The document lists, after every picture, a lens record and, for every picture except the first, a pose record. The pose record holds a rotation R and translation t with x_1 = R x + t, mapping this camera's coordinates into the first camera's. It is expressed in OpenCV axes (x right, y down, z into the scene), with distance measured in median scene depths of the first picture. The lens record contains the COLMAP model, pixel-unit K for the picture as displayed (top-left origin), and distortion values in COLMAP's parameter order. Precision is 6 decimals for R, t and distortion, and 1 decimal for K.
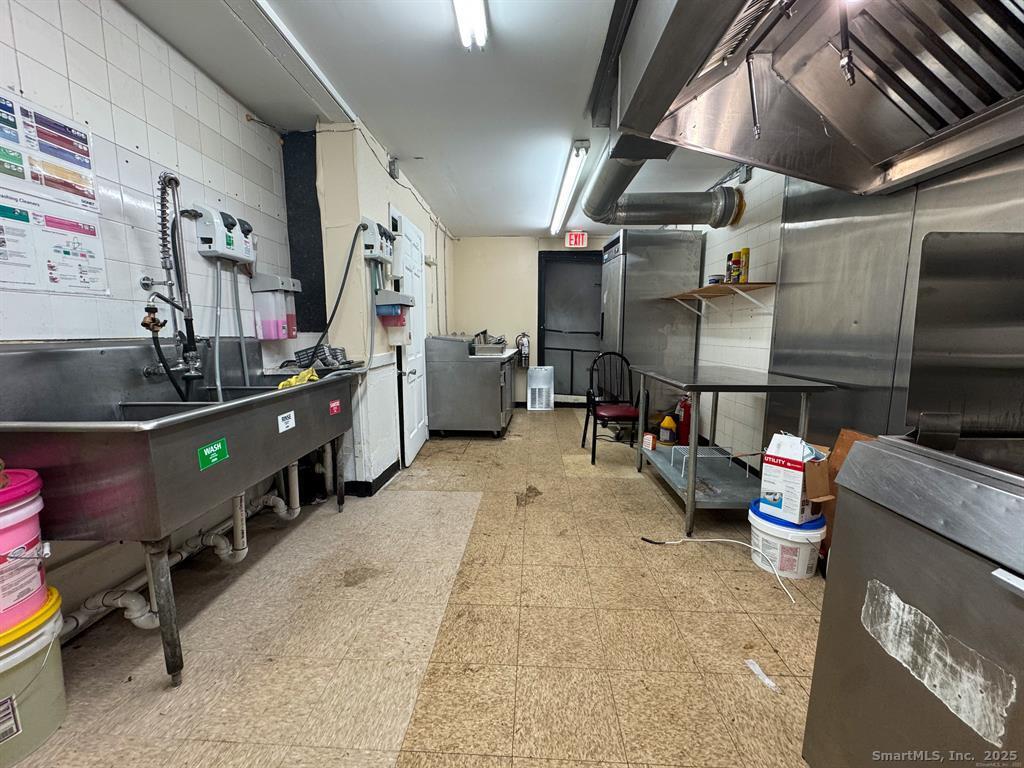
lens RADIAL K [[408.1, 0, 513.0], [0, 408.1, 384.4], [0, 0, 1]] dist [-0.001665, 0.000228]
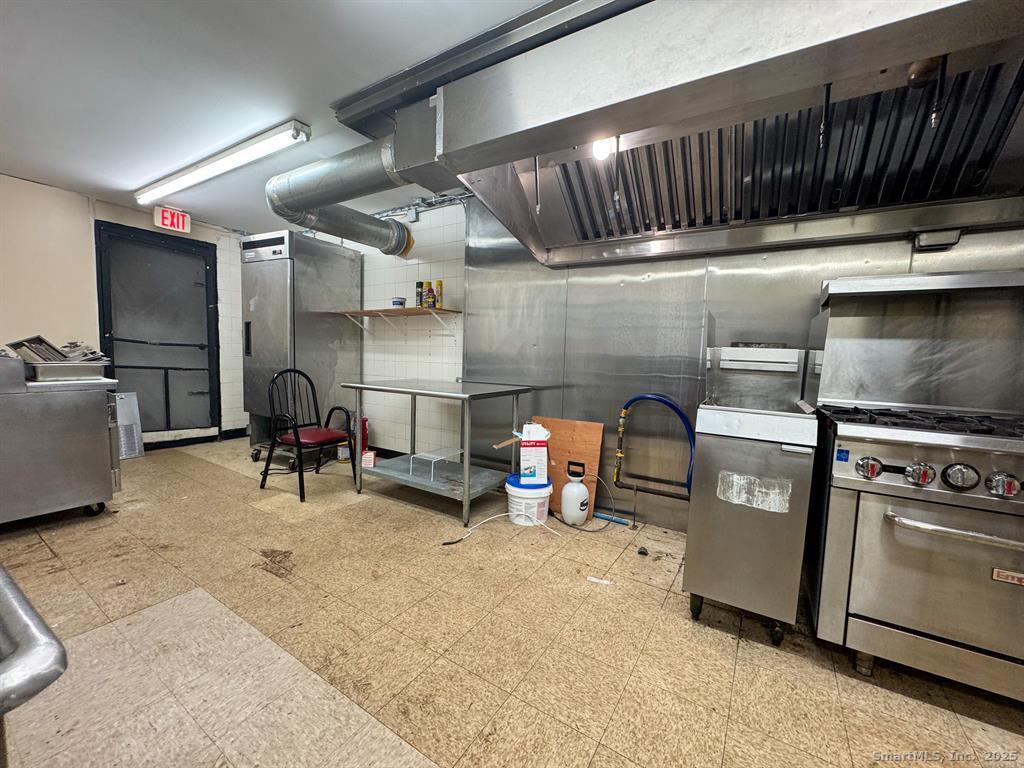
lens RADIAL K [[408.1, 0, 513.5], [0, 408.1, 385.1], [0, 0, 1]] dist [-0.001665, 0.000228]
pose [[0.497519, -0.057505, 0.865545, -0.428663], [0.088218, 0.995981, 0.015463, -0.027844], [-0.862956, 0.068663, 0.500593, 0.255695]]
